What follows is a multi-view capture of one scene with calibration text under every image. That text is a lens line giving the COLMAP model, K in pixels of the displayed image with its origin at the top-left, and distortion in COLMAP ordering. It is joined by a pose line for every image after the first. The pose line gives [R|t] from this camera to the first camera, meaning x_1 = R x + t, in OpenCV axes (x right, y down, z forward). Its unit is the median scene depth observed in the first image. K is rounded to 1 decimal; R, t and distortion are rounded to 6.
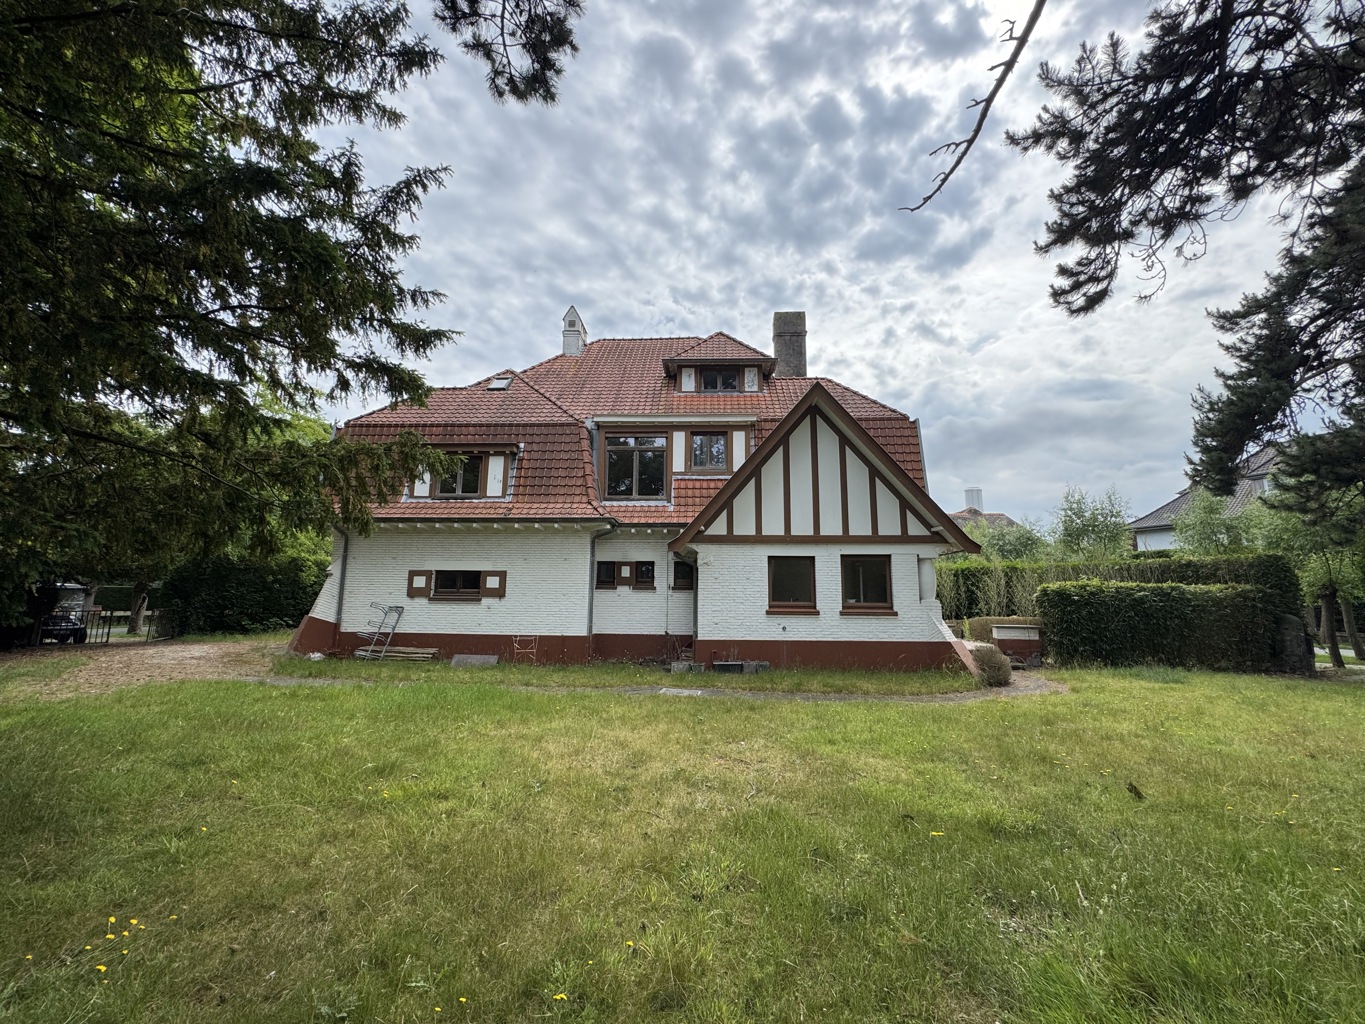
lens RADIAL K [[547.3, 0, 684.4], [0, 547.3, 515.8], [0, 0, 1]] dist [0.001226, 0.000000]
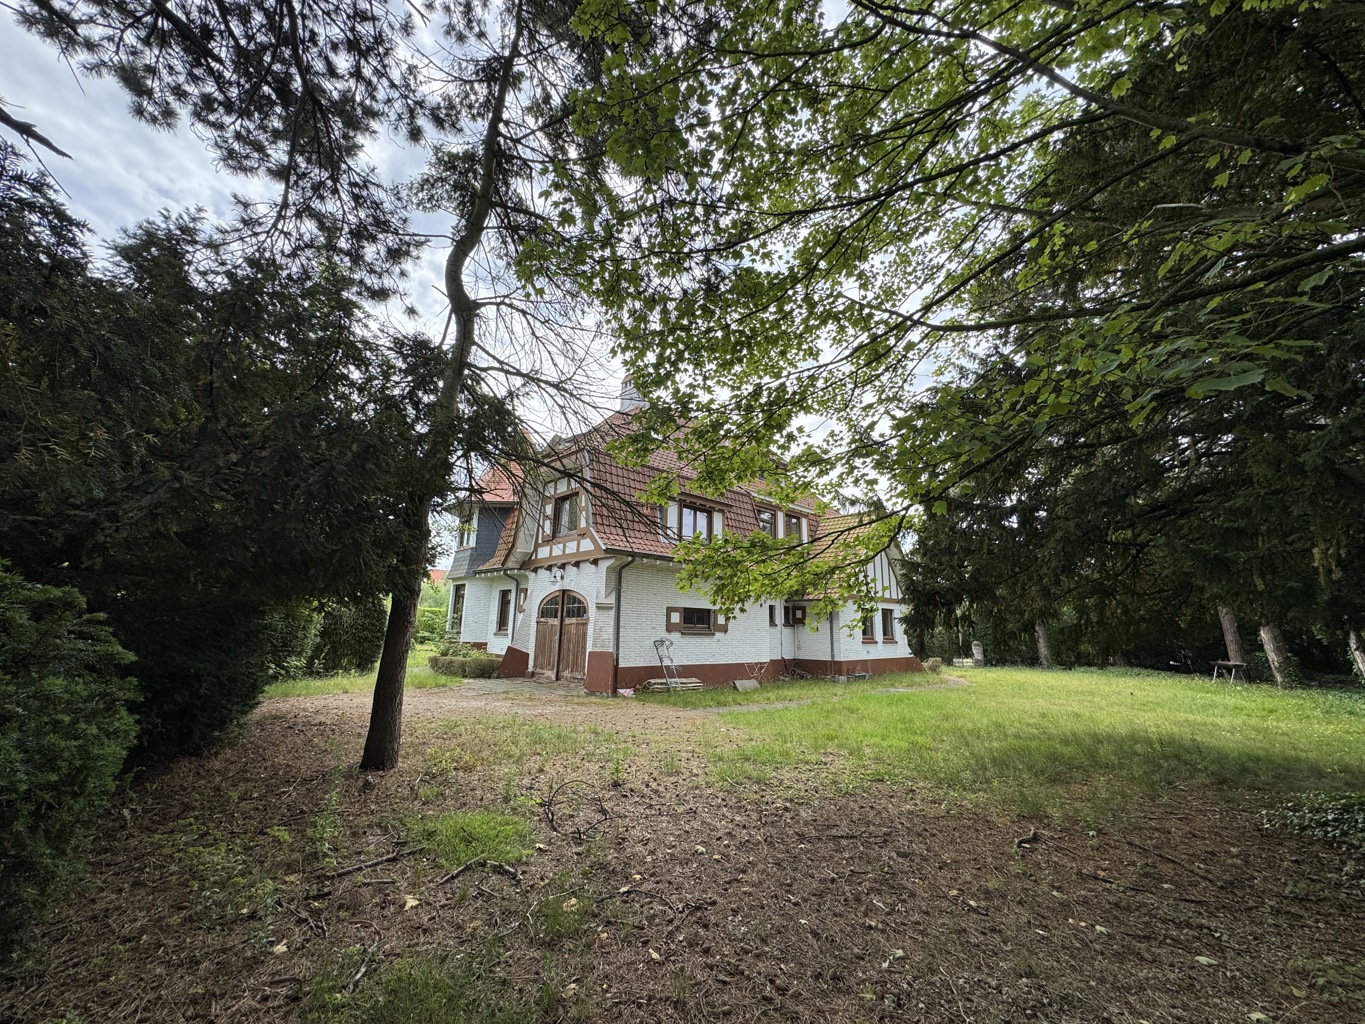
lens RADIAL K [[544.0, 0, 680.2], [0, 544.0, 510.6], [0, 0, 1]] dist [0.000247, 0.000055]
pose [[0.699263, 0.160500, 0.696614, -1.380155], [-0.102283, 0.986907, -0.124712, 0.049422], [-0.707510, 0.015955, 0.706524, 0.250882]]
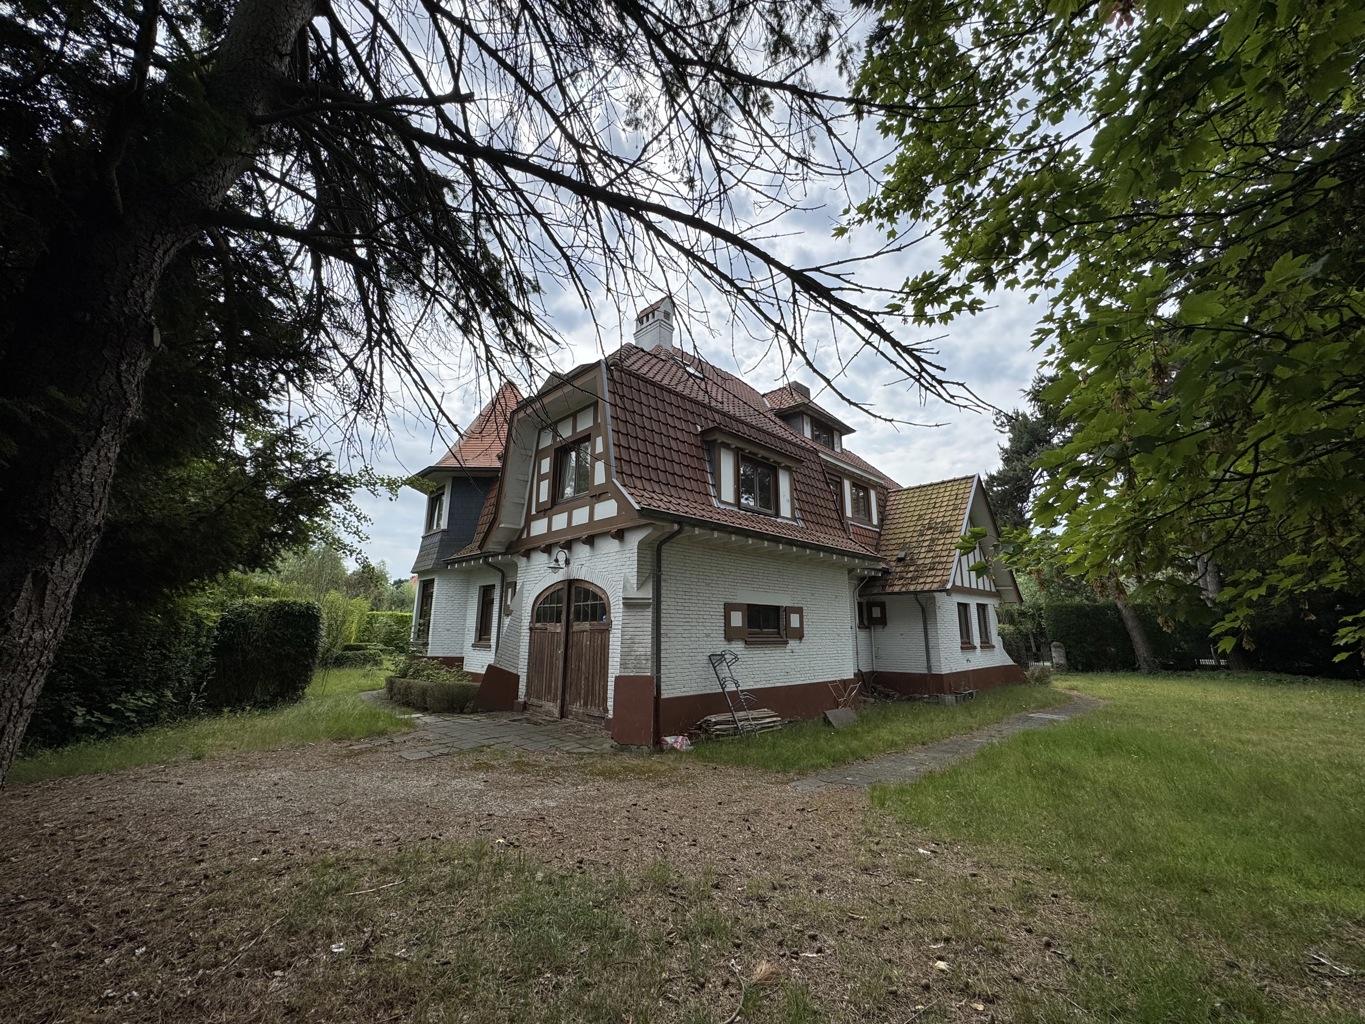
lens RADIAL K [[544.0, 0, 684.8], [0, 544.0, 512.2], [0, 0, 1]] dist [0.000247, 0.000055]
pose [[0.688118, 0.152404, 0.709412, -1.168175], [-0.088297, 0.988015, -0.126610, 0.085351], [-0.720206, 0.024483, 0.693328, 0.595209]]
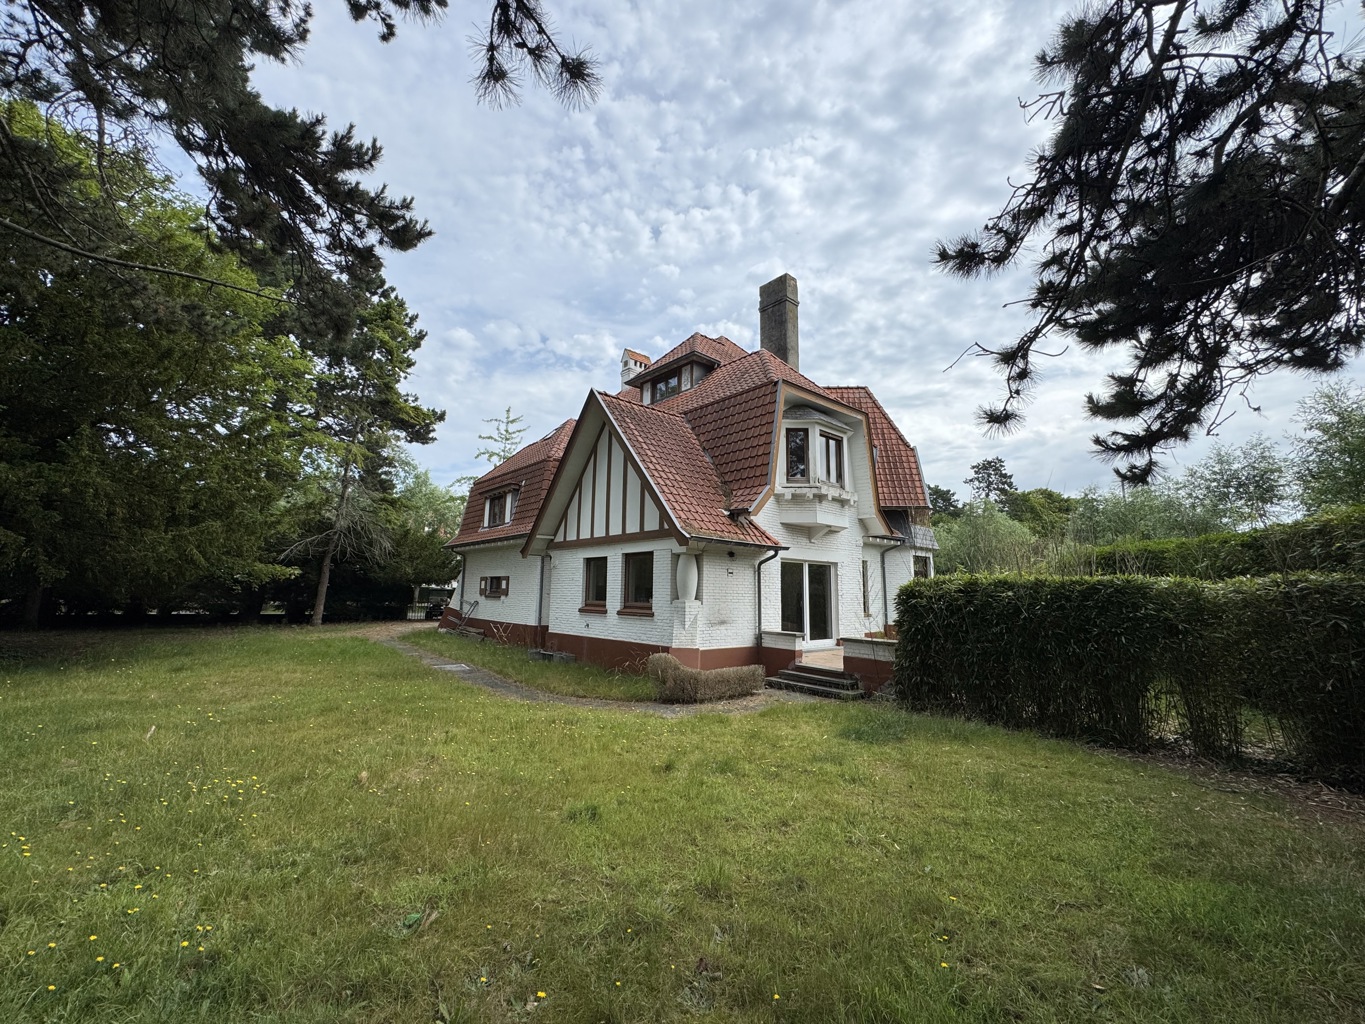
lens RADIAL K [[544.0, 0, 677.2], [0, 544.0, 503.3], [0, 0, 1]] dist [0.000247, 0.000055]
pose [[0.696941, -0.112255, -0.708289, 1.055338], [0.086705, 0.993617, -0.072160, 0.058138], [0.711868, -0.011121, 0.702225, 0.370090]]
